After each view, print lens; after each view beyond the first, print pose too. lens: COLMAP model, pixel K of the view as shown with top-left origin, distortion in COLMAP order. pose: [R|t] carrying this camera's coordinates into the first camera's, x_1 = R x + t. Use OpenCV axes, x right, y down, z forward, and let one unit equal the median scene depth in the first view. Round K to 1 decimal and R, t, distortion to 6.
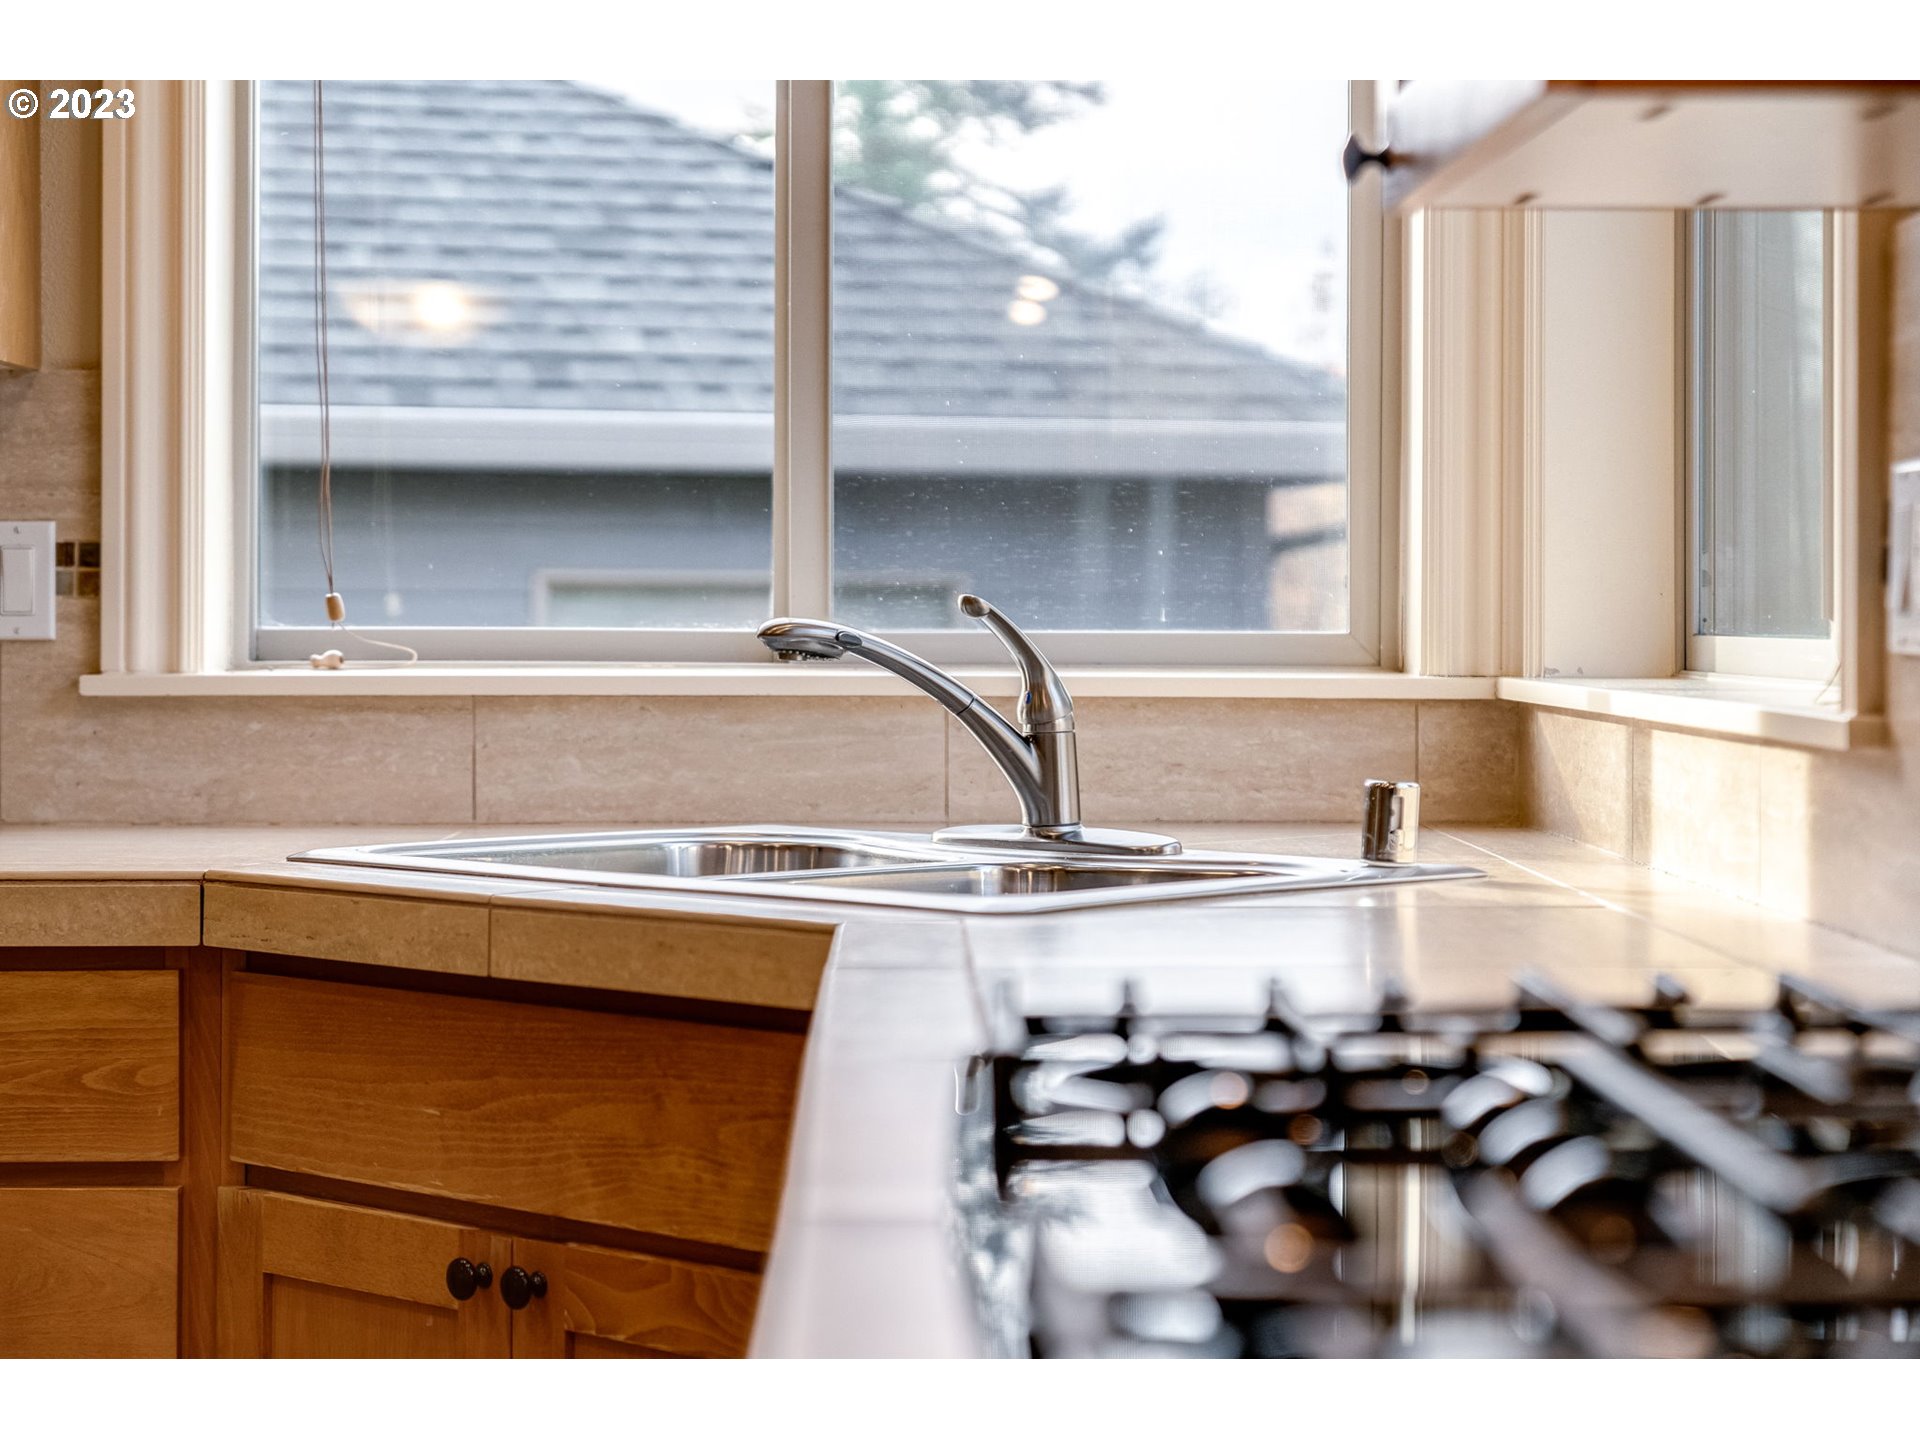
lens RADIAL K [[3760.9, 0, 960.0], [0, 3760.9, 720.0], [0, 0, 1]] dist [-0.022340, -0.055947]
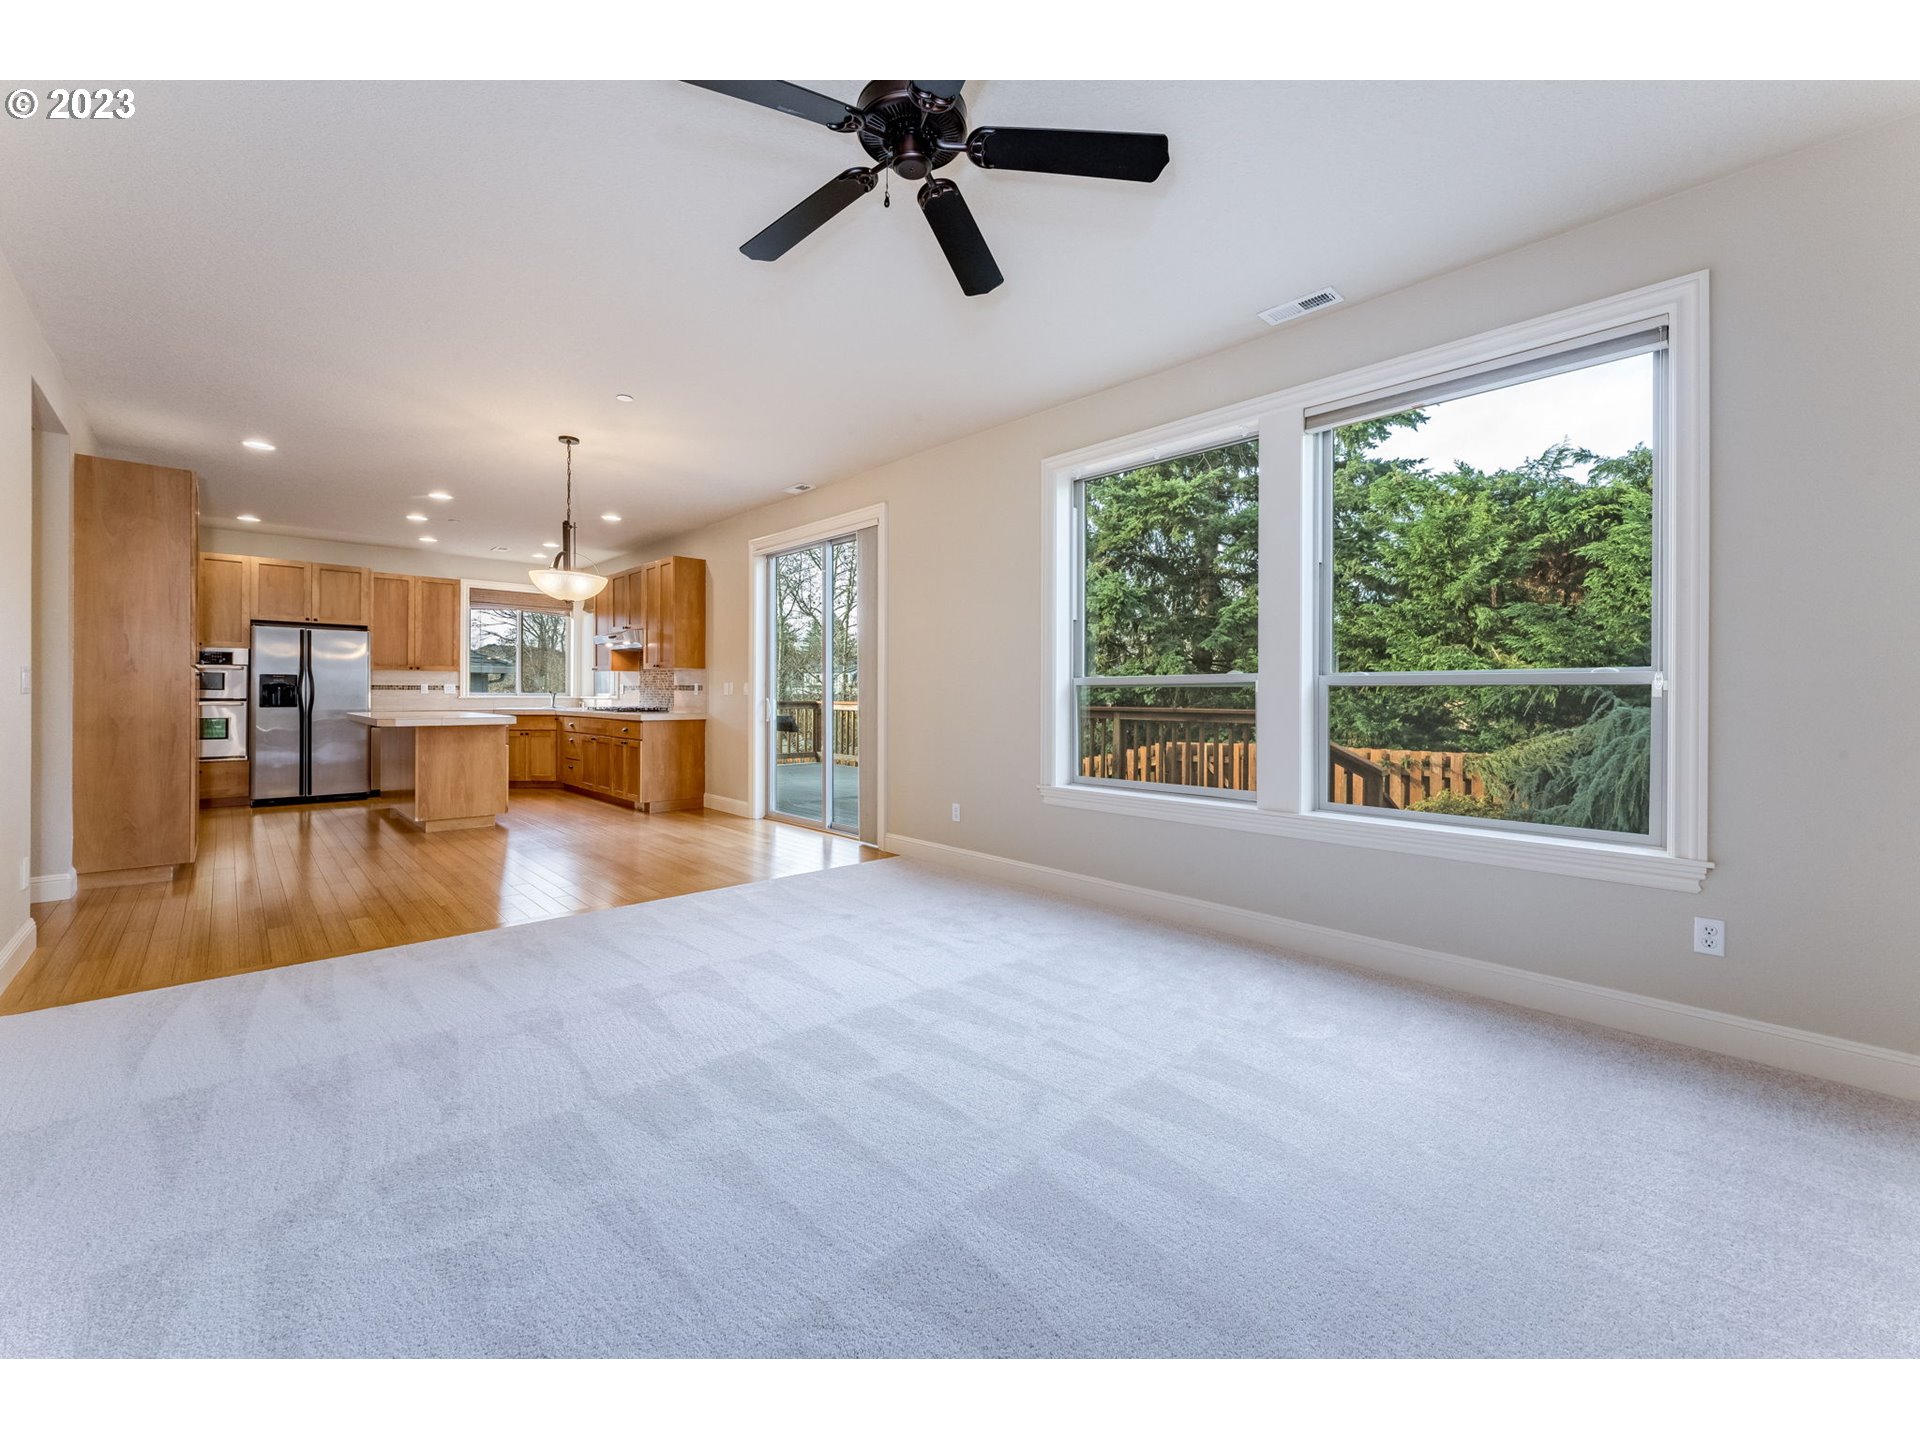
lens RADIAL K [[772.6, 0, 958.3], [0, 772.6, 695.8], [0, 0, 1]] dist [0.000139, -0.000055]
pose [[0.734767, -0.000922, 0.678319, -0.786125], [0.015069, 0.999774, -0.014965, 0.051861], [-0.678152, 0.021217, 0.734615, -2.098514]]
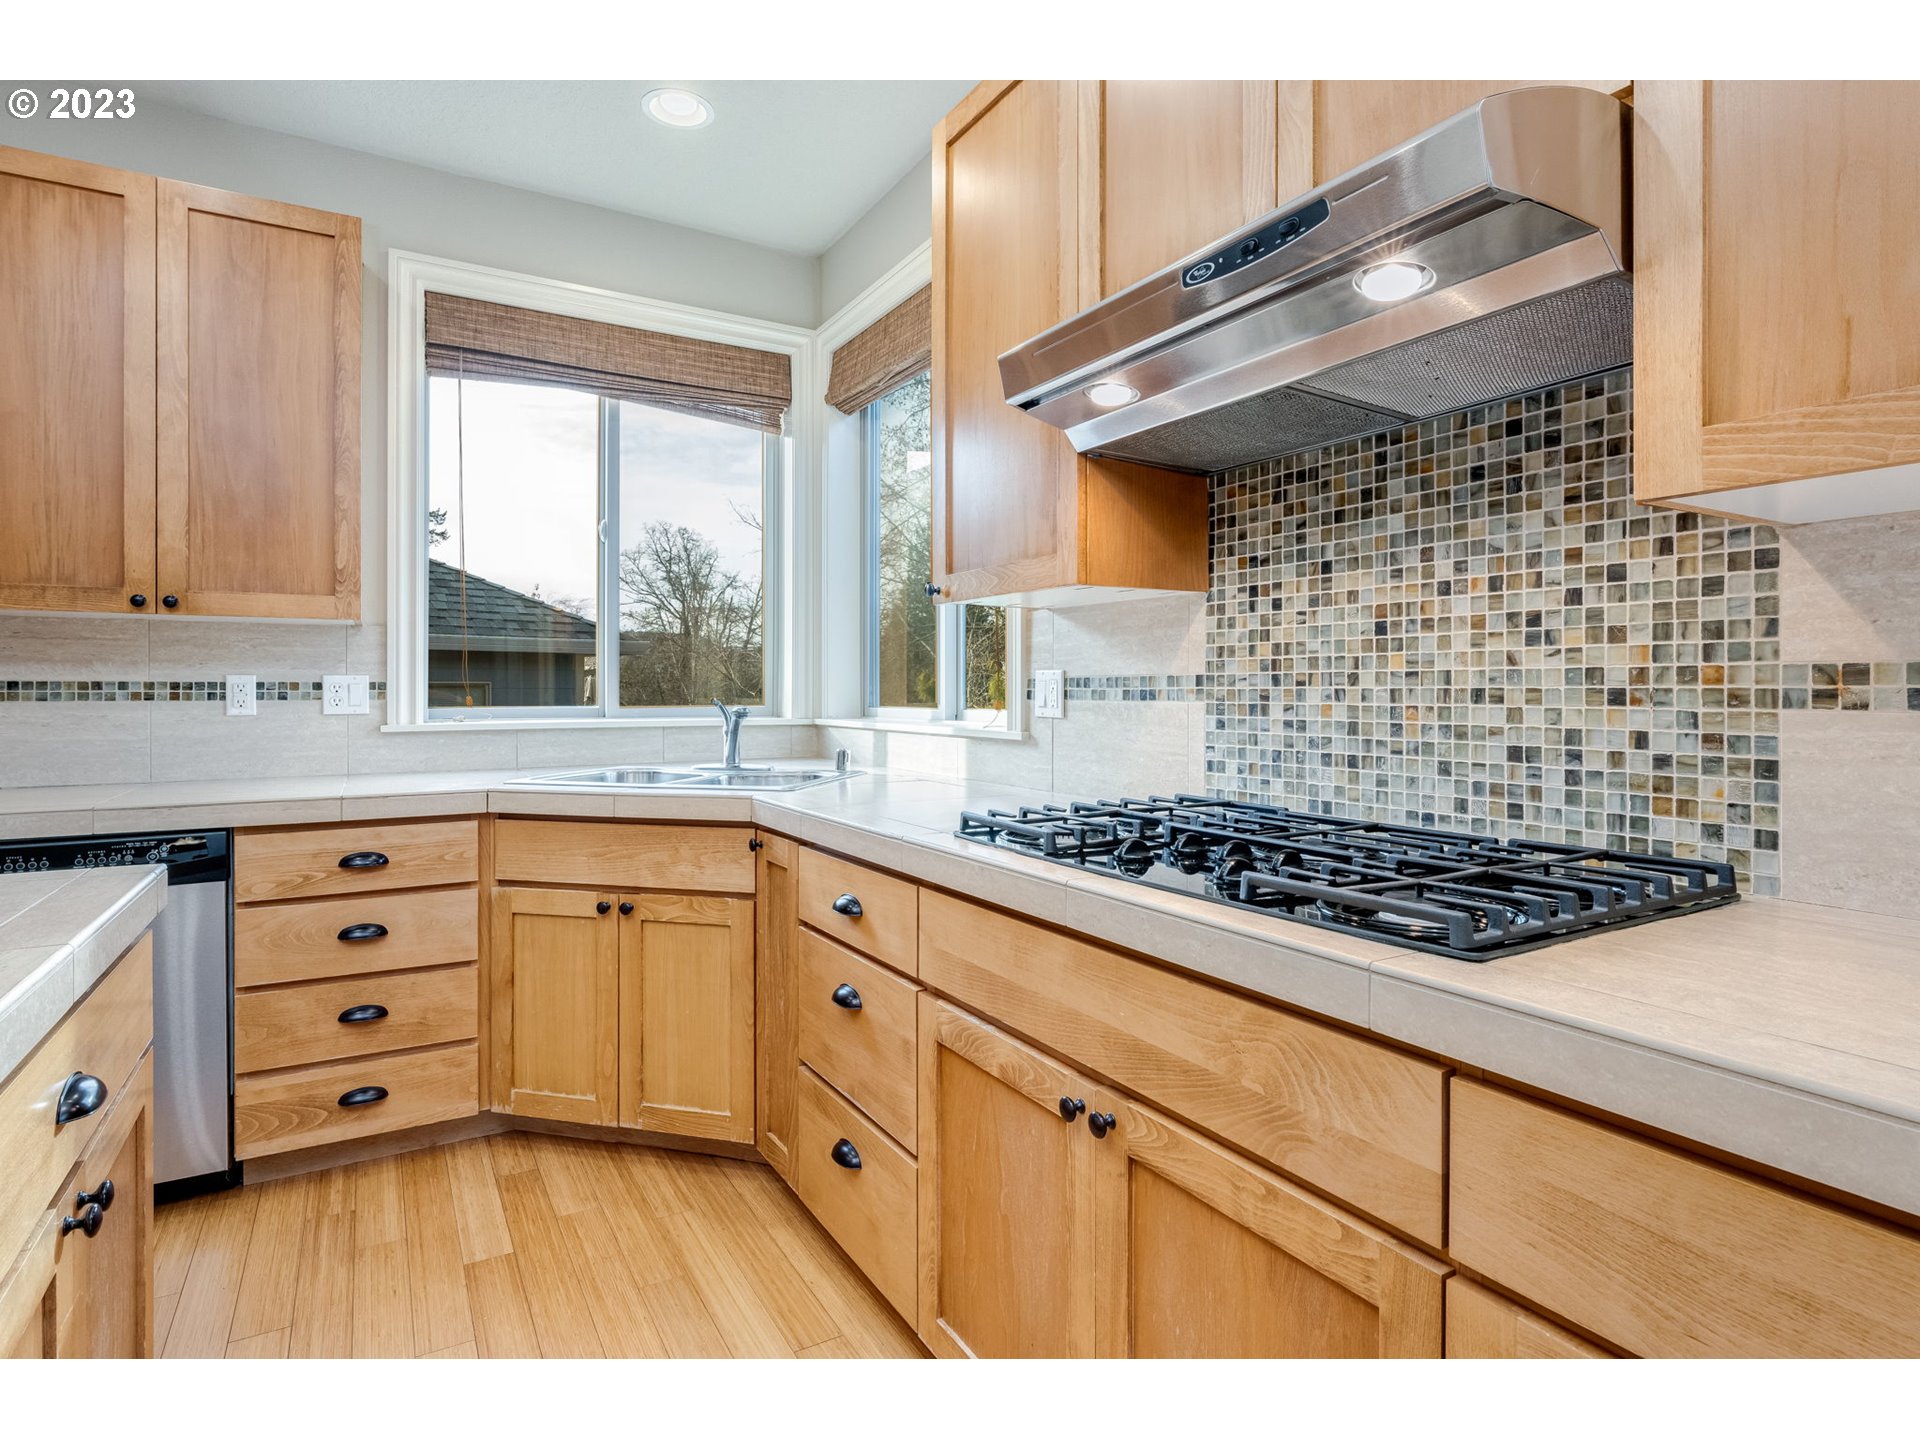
lens RADIAL K [[1005.9, 0, 957.3], [0, 1005.9, 689.8], [0, 0, 1]] dist [-0.001359, -0.000252]
pose [[0.870485, -0.001323, 0.492194, -0.236689], [0.014620, 0.999625, -0.023170, -0.015609], [-0.491978, 0.027365, 0.870177, 0.050447]]
